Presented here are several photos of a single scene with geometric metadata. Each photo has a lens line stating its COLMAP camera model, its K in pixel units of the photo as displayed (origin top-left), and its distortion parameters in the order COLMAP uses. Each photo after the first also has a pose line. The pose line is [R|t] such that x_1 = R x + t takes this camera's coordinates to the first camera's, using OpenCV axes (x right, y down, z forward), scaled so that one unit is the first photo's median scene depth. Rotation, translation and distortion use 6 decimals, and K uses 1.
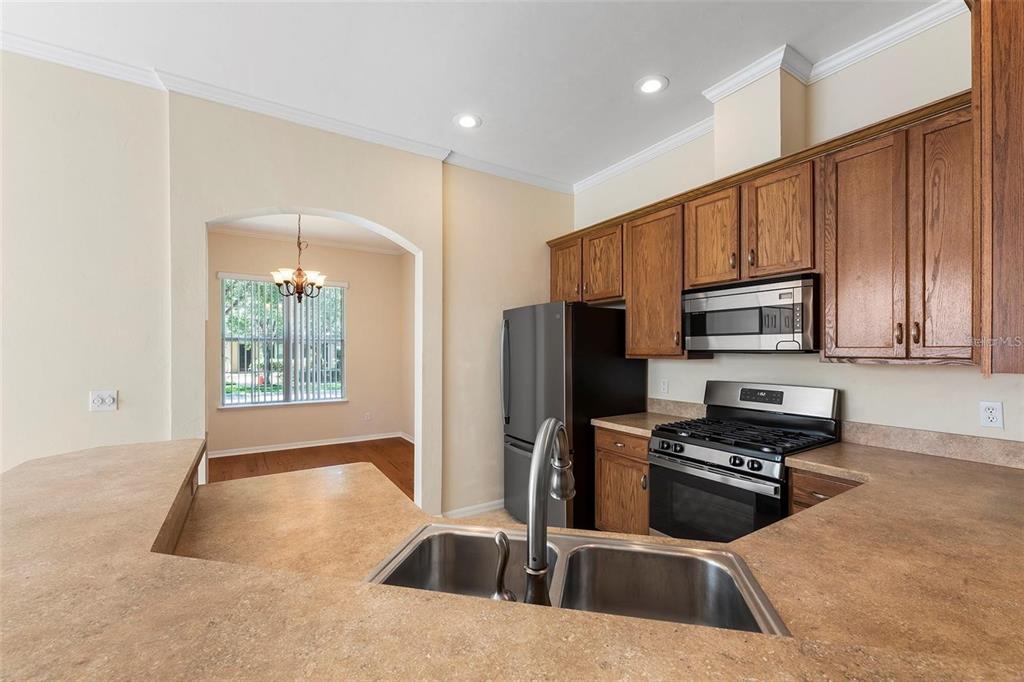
lens RADIAL K [[417.9, 0, 516.5], [0, 417.9, 341.7], [0, 0, 1]] dist [-0.001402, -0.000321]
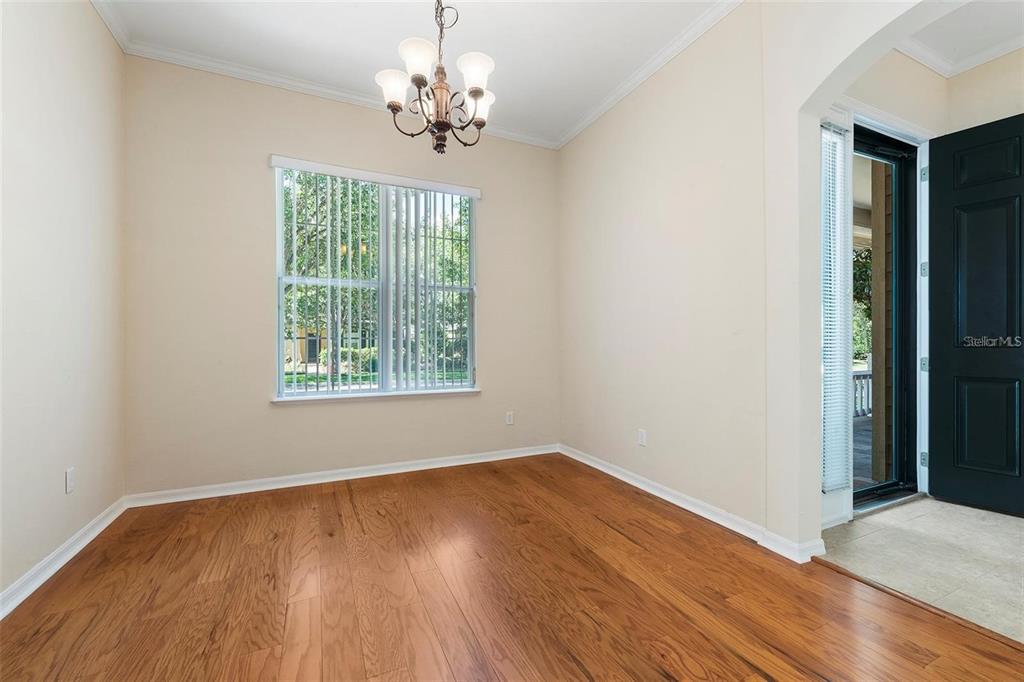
lens RADIAL K [[417.9, 0, 516.5], [0, 417.9, 341.7], [0, 0, 1]] dist [-0.001402, -0.000321]
pose [[0.992406, 0.003660, -0.122951, -0.290893], [-0.002254, 0.999931, 0.011569, 0.066384], [0.122985, -0.011204, 0.992345, 0.440660]]
